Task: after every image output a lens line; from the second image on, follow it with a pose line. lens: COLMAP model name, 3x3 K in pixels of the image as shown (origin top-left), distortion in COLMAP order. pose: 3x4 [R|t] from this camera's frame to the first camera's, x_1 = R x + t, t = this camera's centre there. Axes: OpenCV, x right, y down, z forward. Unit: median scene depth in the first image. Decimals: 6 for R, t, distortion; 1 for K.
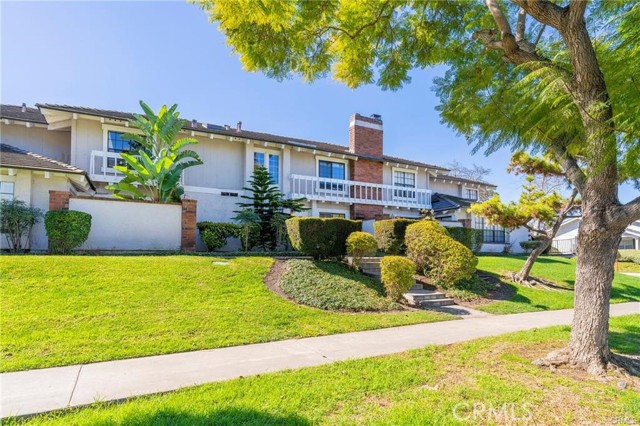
lens RADIAL K [[356.2, 0, 319.3], [0, 356.2, 247.9], [0, 0, 1]] dist [0.003179, 0.000372]
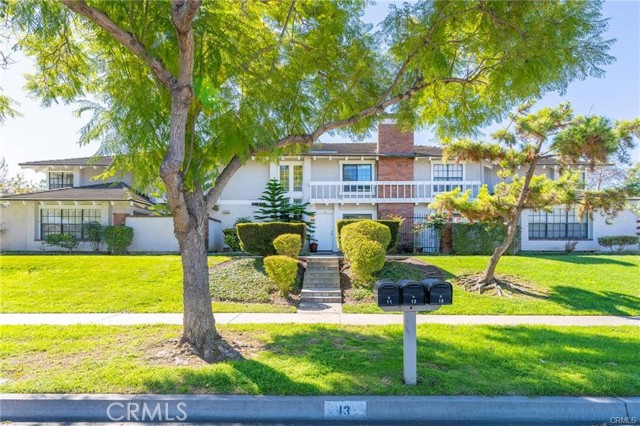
lens RADIAL K [[356.2, 0, 319.3], [0, 356.2, 247.9], [0, 0, 1]] dist [0.003179, 0.000372]
pose [[0.887614, -0.014576, -0.460358, 0.404175], [0.013172, 0.999894, -0.006262, 0.004290], [0.460400, -0.000505, 0.887711, 0.035156]]
